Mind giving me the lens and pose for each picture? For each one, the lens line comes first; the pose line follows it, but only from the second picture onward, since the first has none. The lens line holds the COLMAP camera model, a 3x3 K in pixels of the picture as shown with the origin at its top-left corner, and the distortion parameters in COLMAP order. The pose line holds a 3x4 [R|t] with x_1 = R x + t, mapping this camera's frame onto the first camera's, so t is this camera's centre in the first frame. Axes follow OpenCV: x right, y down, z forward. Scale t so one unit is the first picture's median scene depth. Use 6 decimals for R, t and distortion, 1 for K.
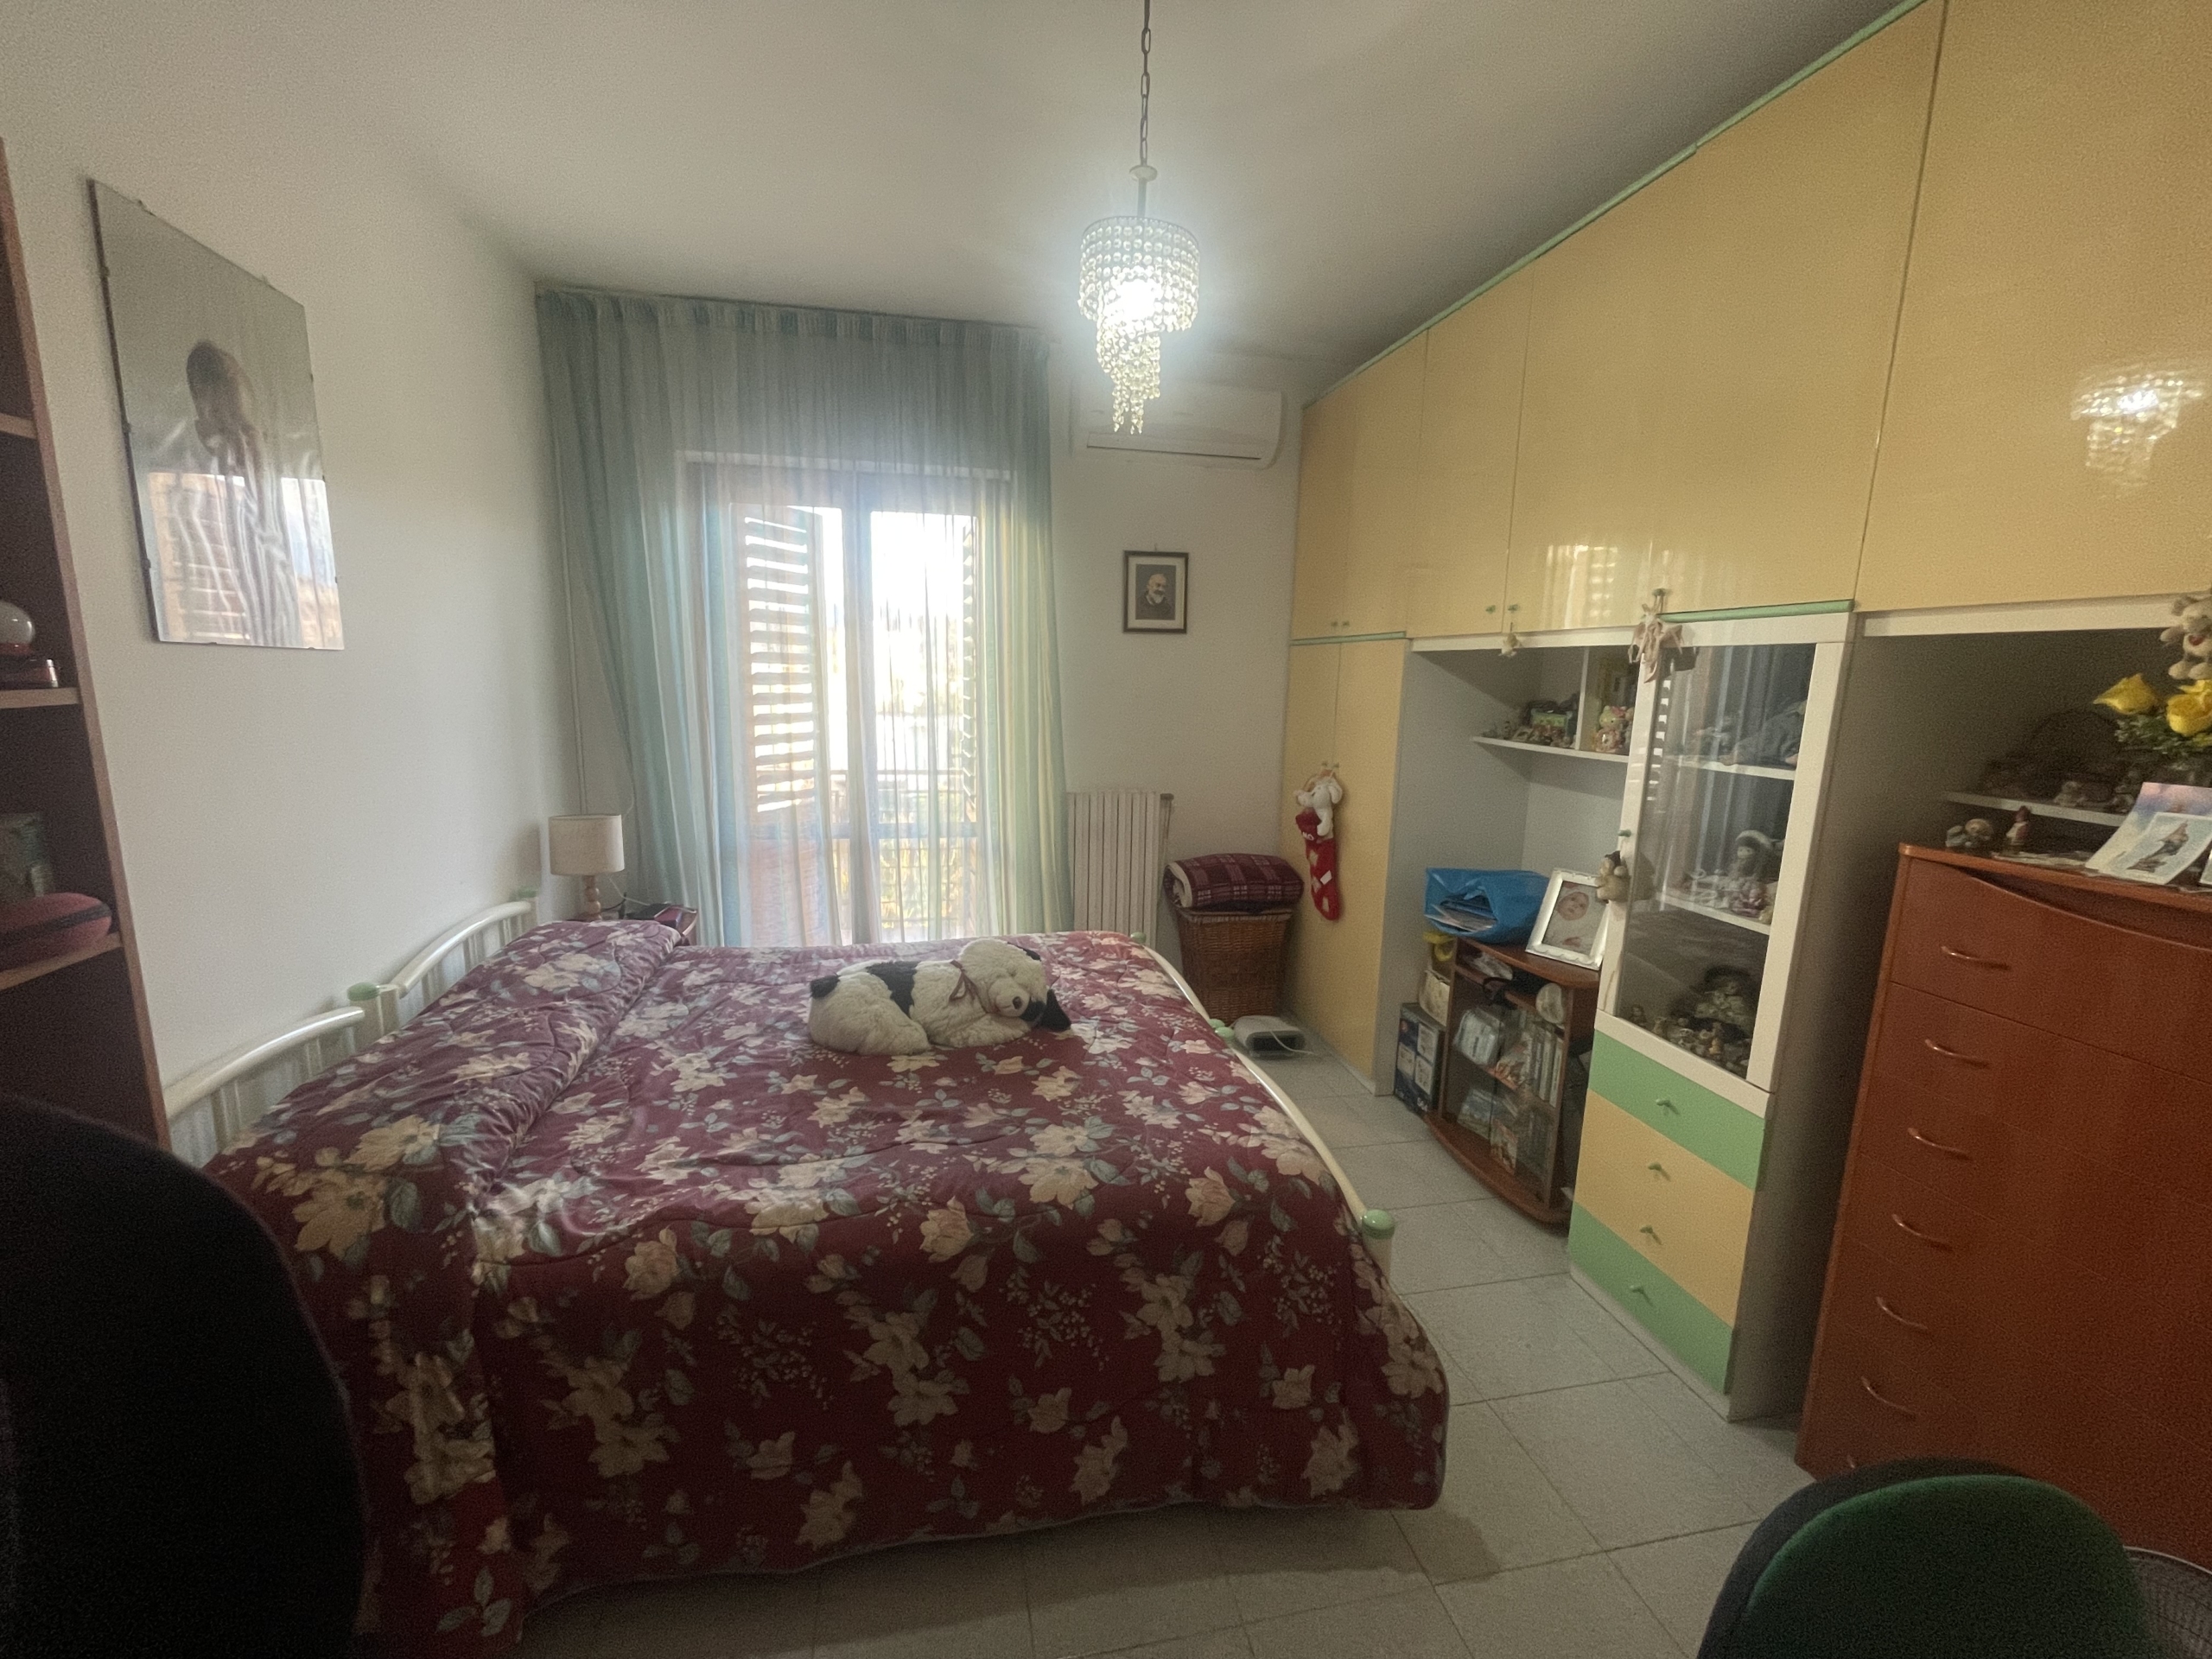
lens RADIAL K [[894.6, 0, 1102.5], [0, 894.6, 828.0], [0, 0, 1]] dist [-0.000510, 0.001783]
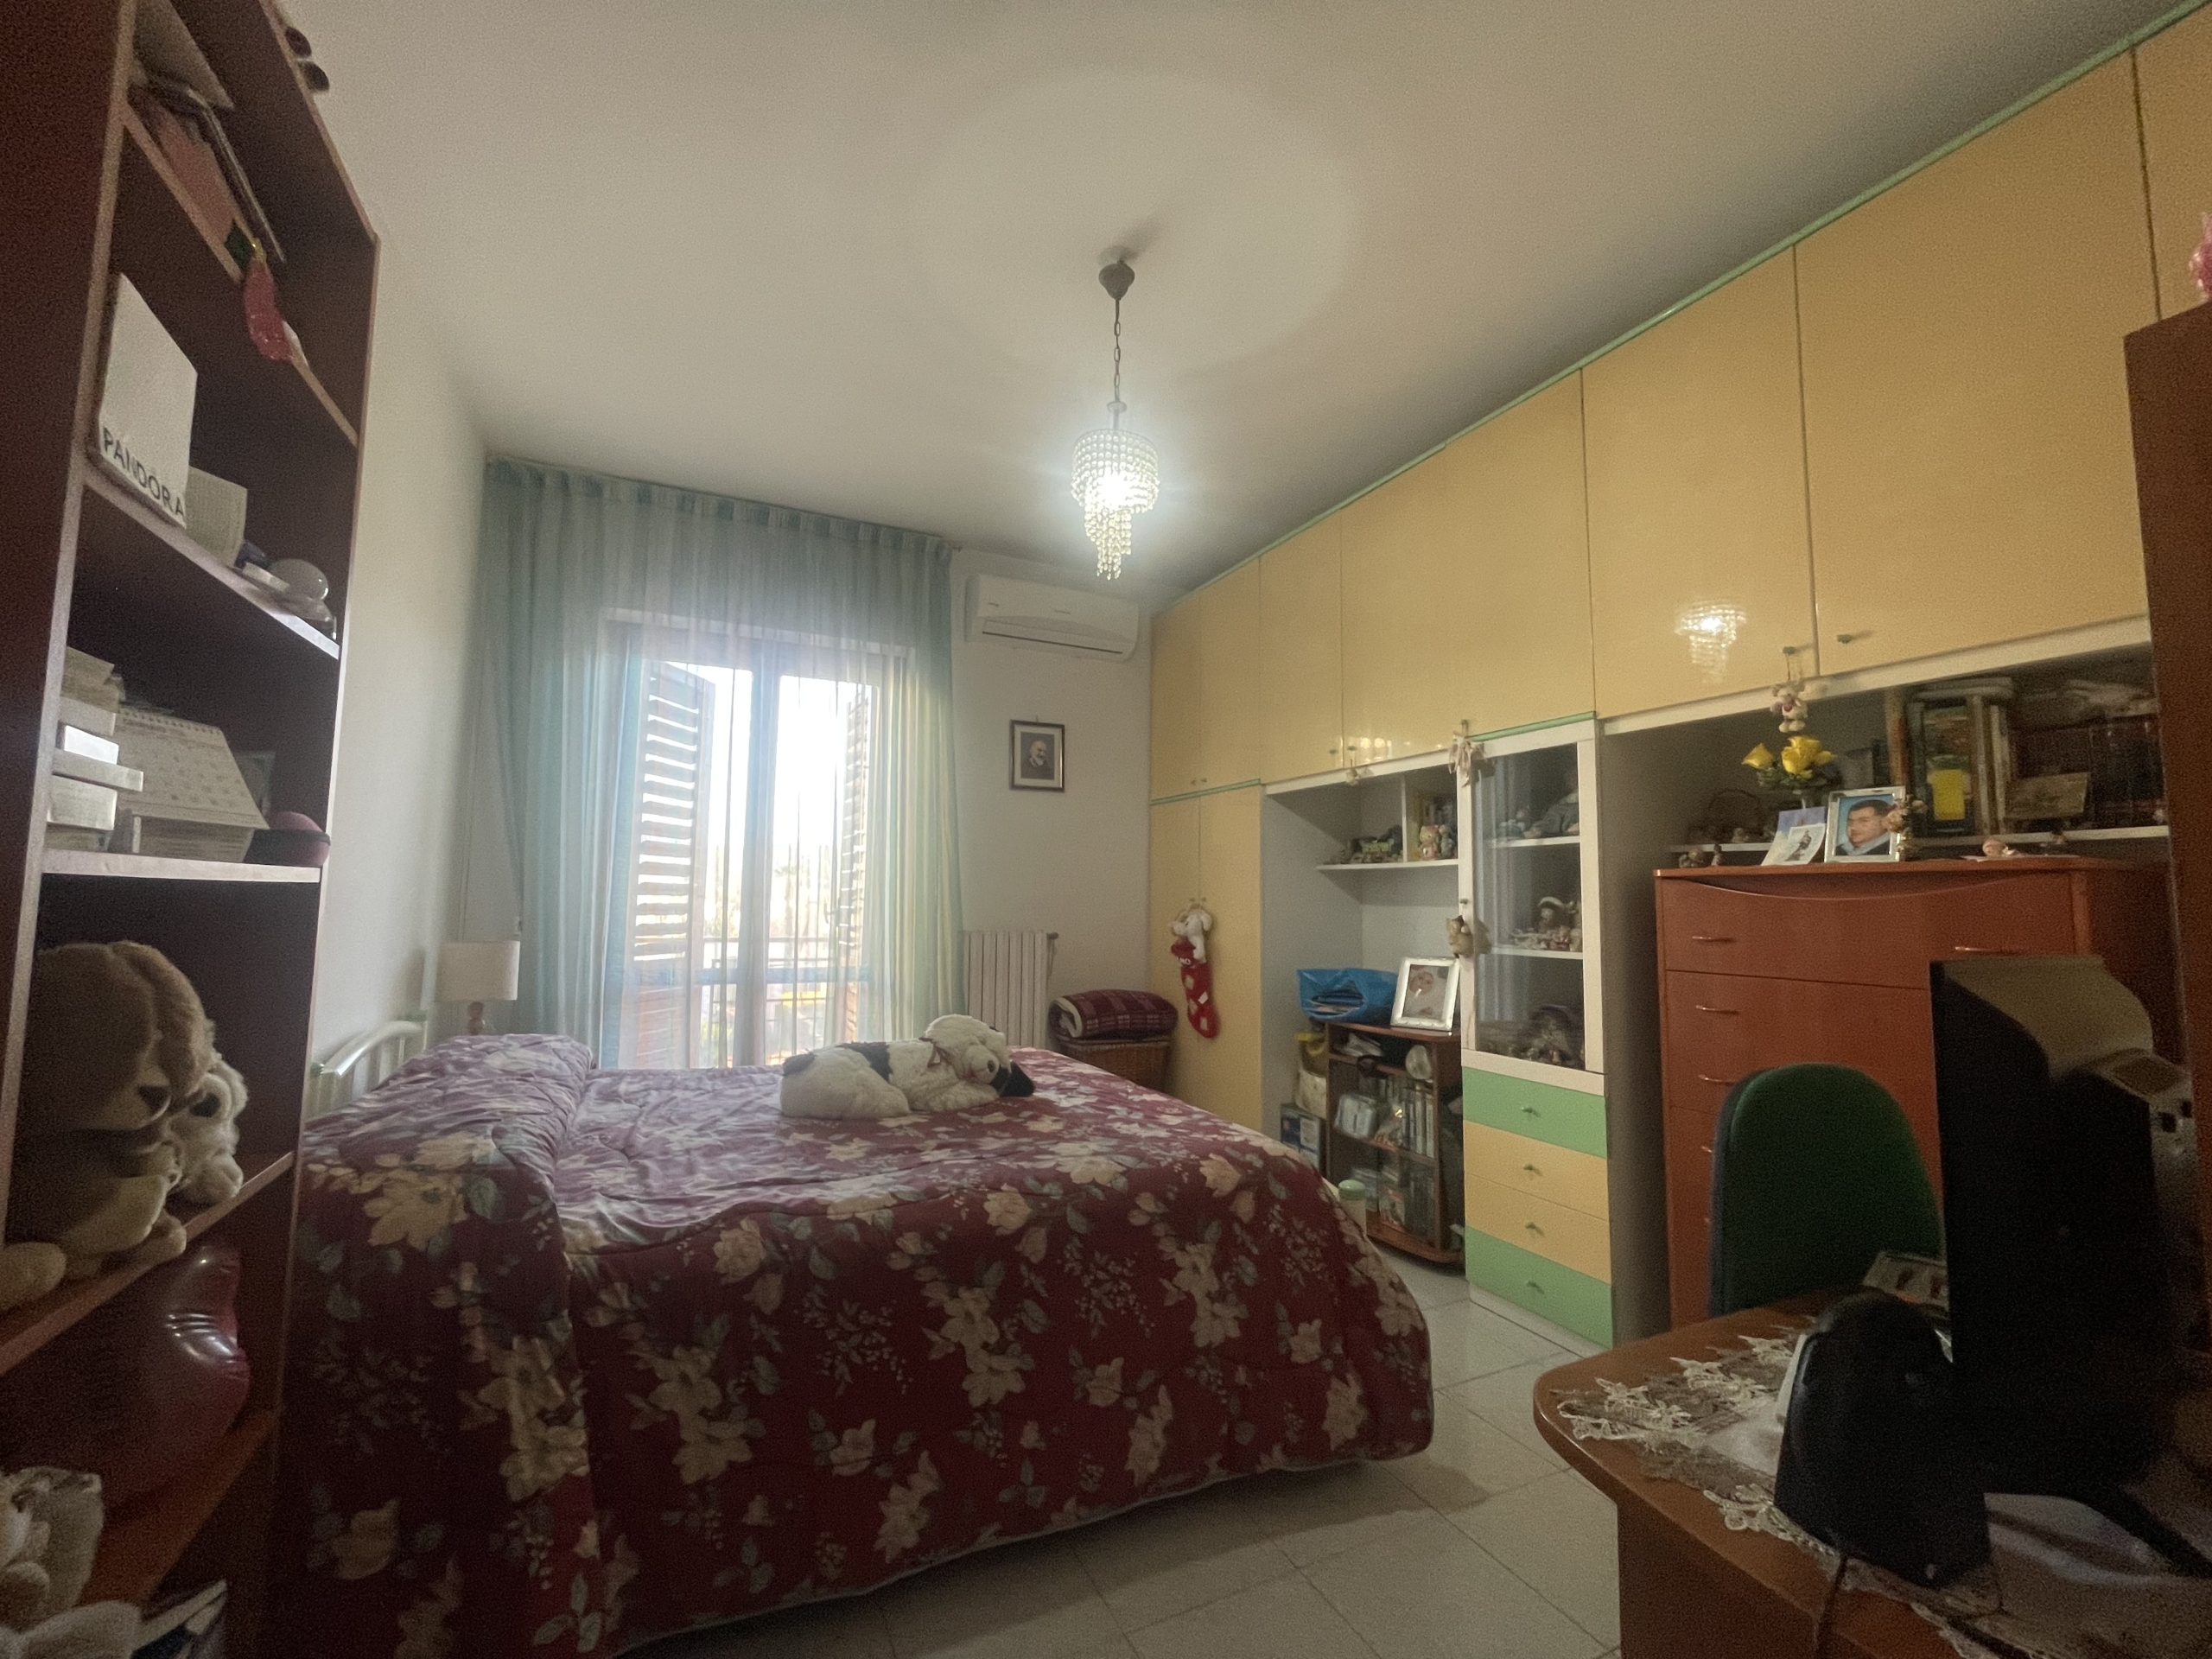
lens RADIAL K [[894.6, 0, 1103.1], [0, 894.6, 831.6], [0, 0, 1]] dist [-0.000510, 0.001783]
pose [[0.970837, 0.011069, 0.239485, -0.306116], [0.048730, 0.968969, -0.242332, 0.256759], [-0.234736, 0.246935, 0.940171, -0.156436]]
